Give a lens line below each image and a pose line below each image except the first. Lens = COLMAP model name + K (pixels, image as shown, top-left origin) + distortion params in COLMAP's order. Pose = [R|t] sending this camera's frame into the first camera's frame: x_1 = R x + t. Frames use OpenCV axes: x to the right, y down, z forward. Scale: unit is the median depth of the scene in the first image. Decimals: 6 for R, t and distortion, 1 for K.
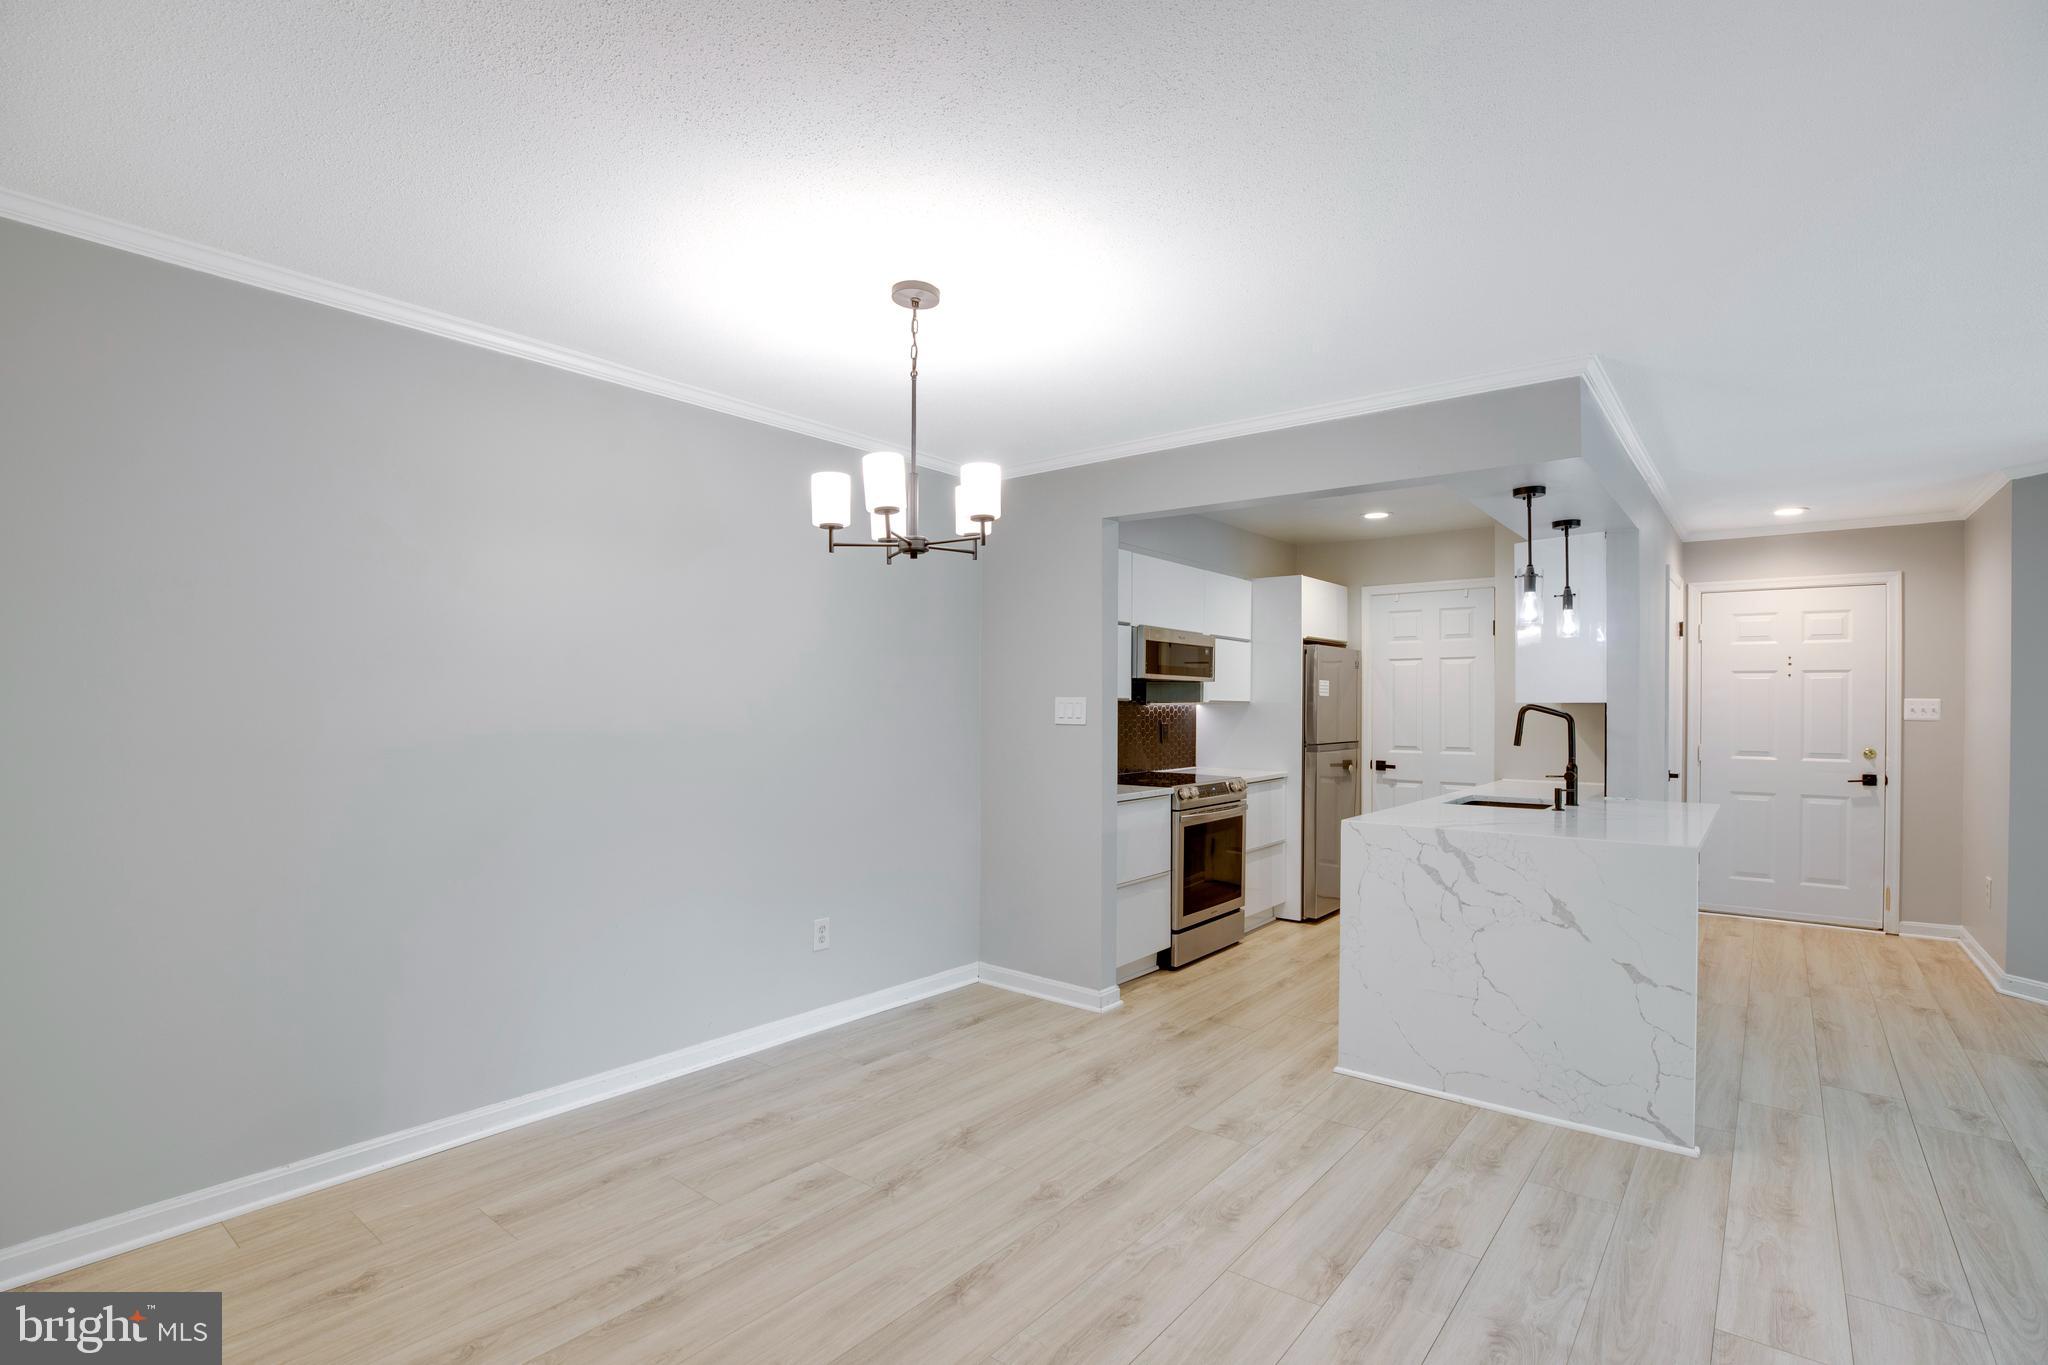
lens RADIAL K [[963.4, 0, 1035.2], [0, 963.4, 704.5], [0, 0, 1]] dist [-0.047519, 0.013523]
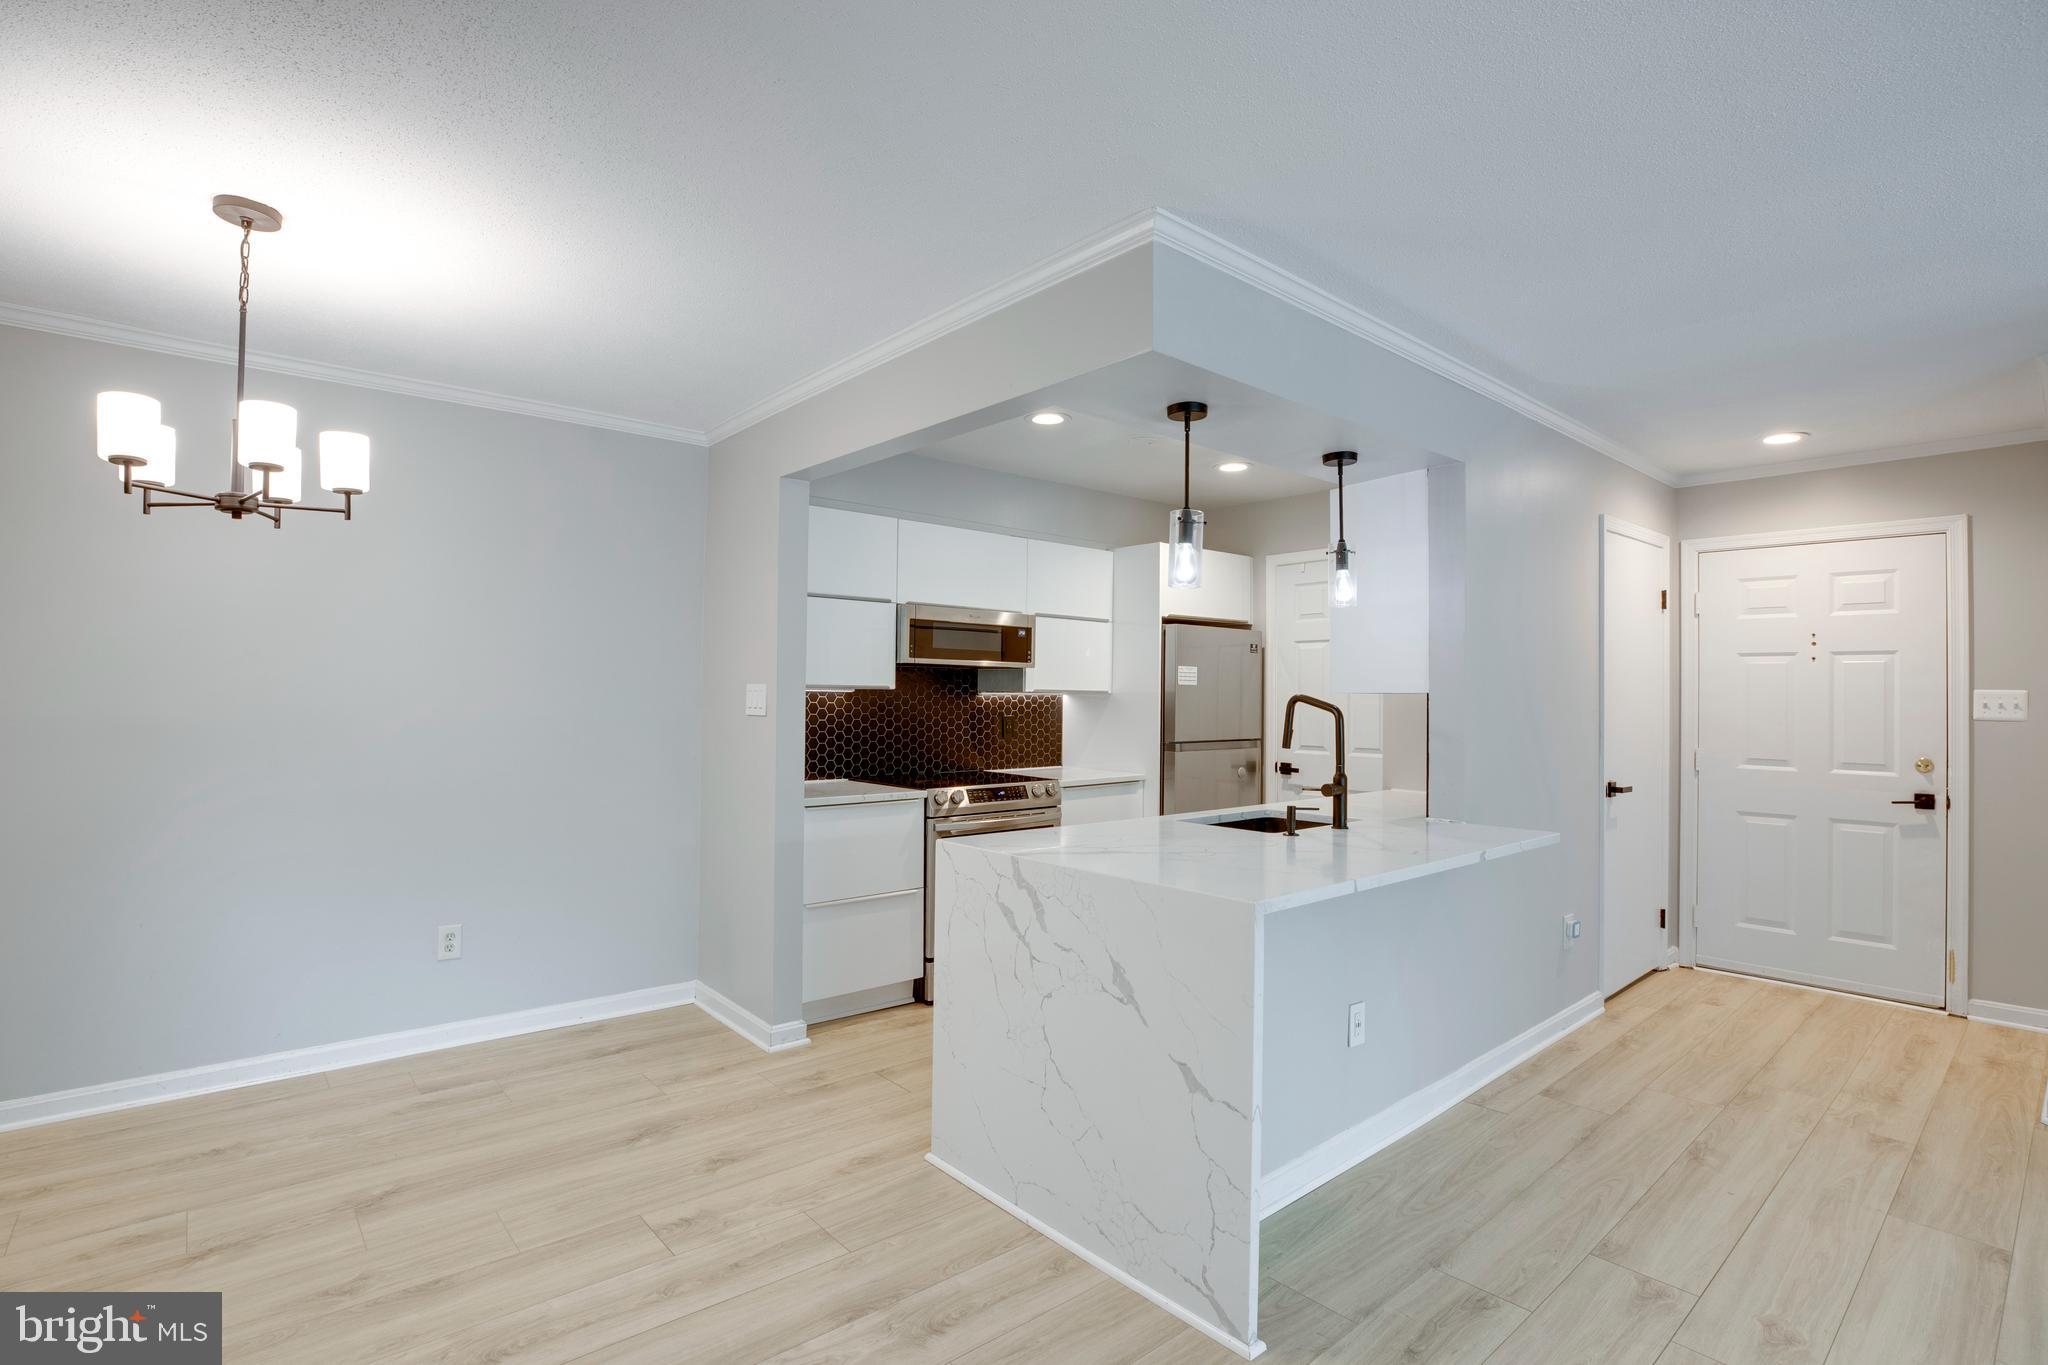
lens RADIAL K [[974.4, 0, 1024.0], [0, 974.4, 682.5], [0, 0, 1]] dist [-0.045575, 0.012579]
pose [[0.982215, 0.002141, -0.187748, 0.443664], [-0.004800, 0.999895, -0.013708, 0.001946], [0.187698, 0.014365, 0.982122, 0.186202]]
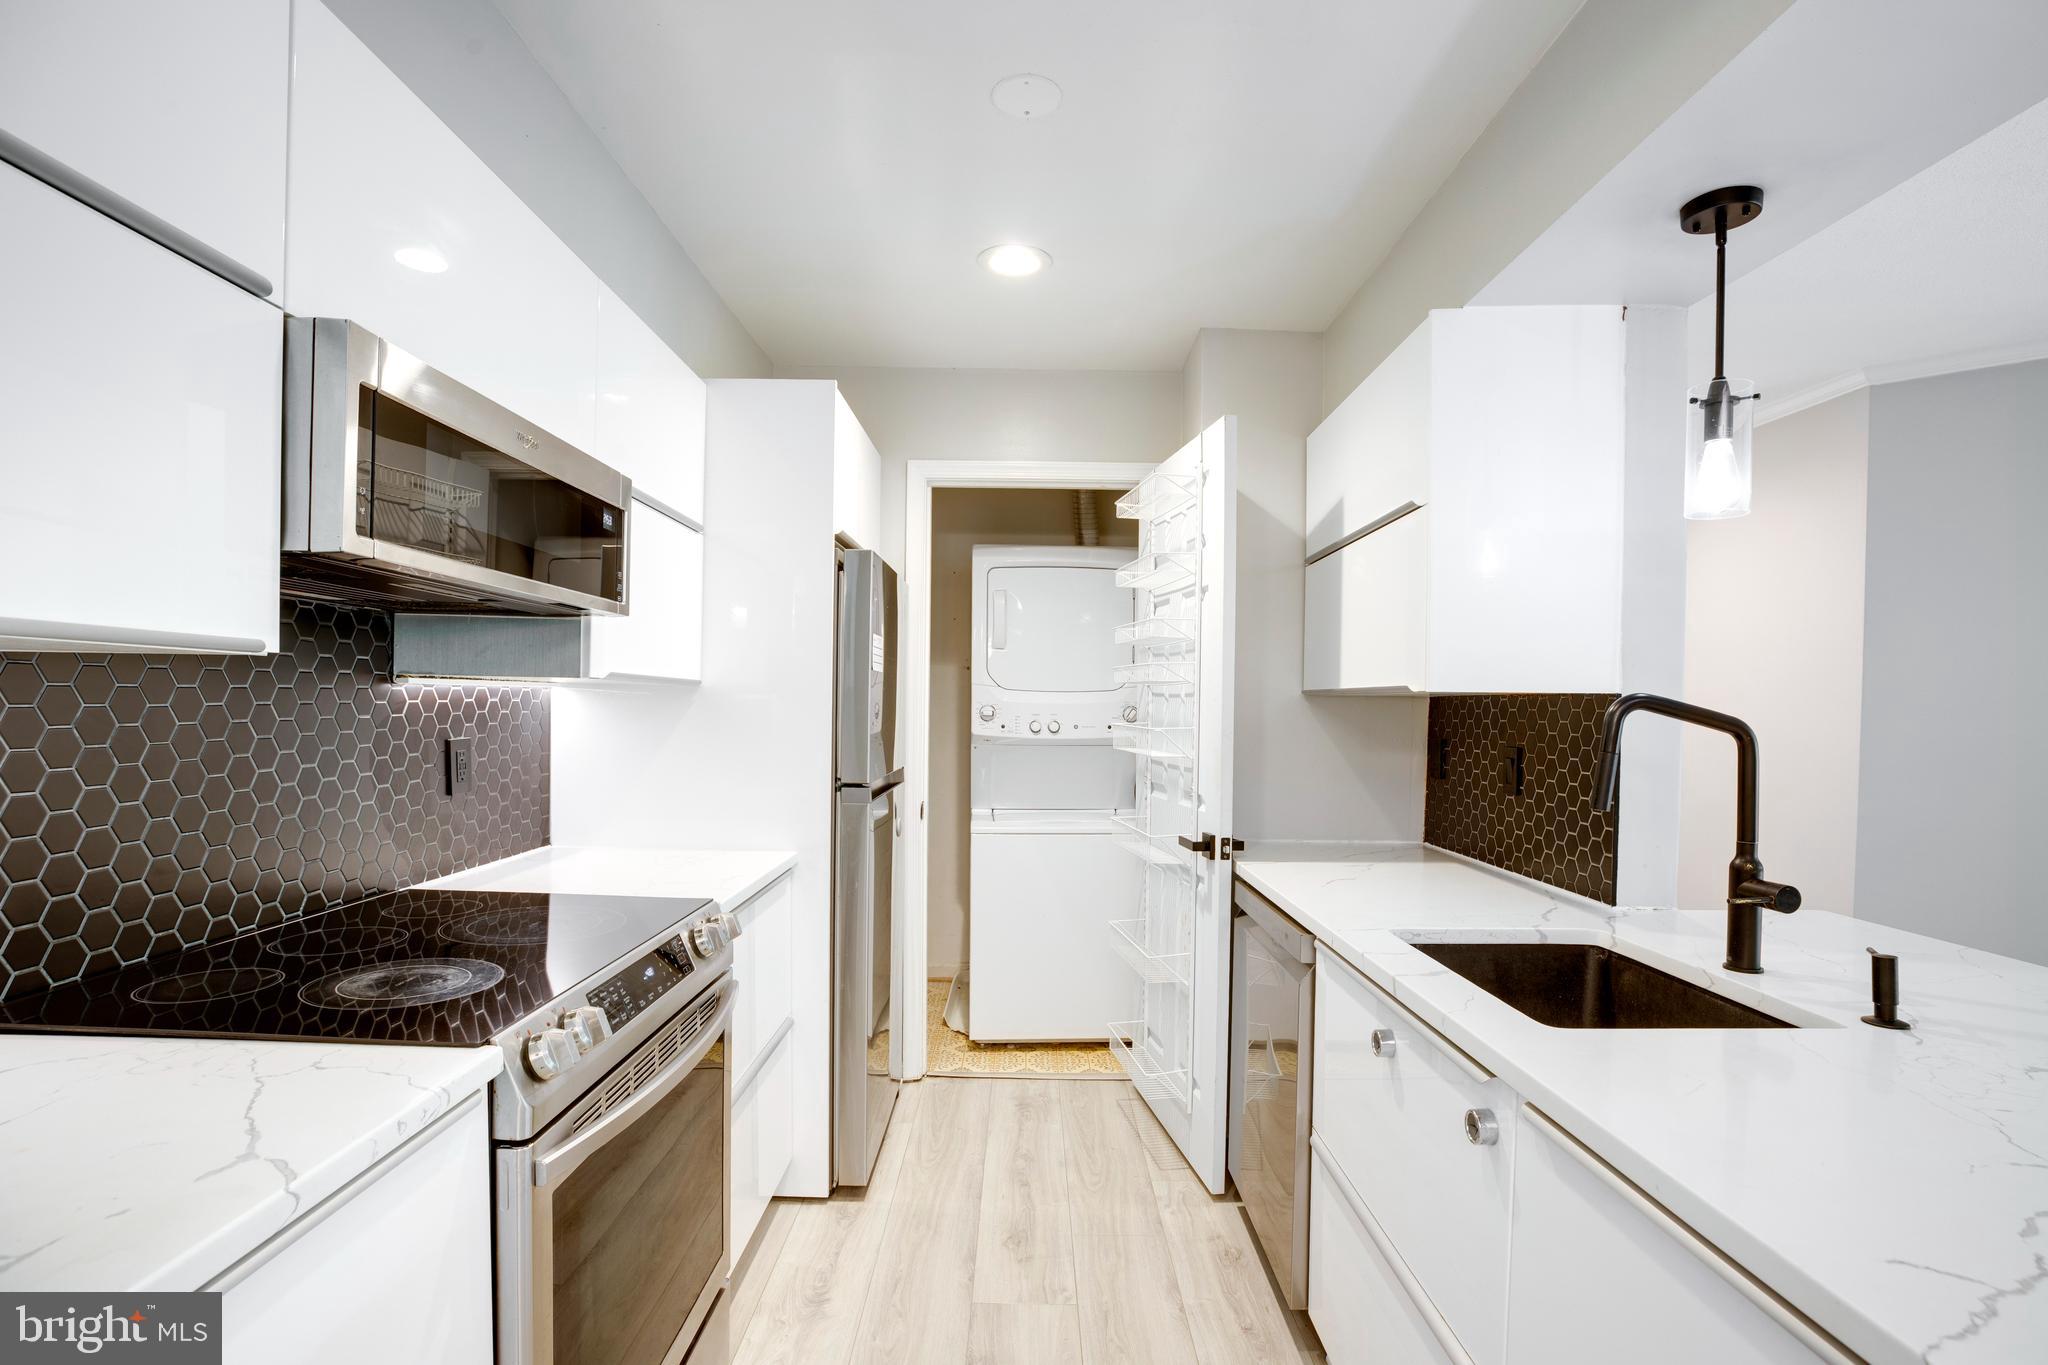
lens RADIAL K [[963.0, 0, 1031.9], [0, 963.0, 722.2], [0, 0, 1]] dist [-0.046781, 0.014411]
pose [[0.783709, -0.004053, 0.621115, 0.118476], [-0.011629, 0.999708, 0.021196, 0.005702], [-0.621020, -0.023834, 0.783432, 0.852032]]
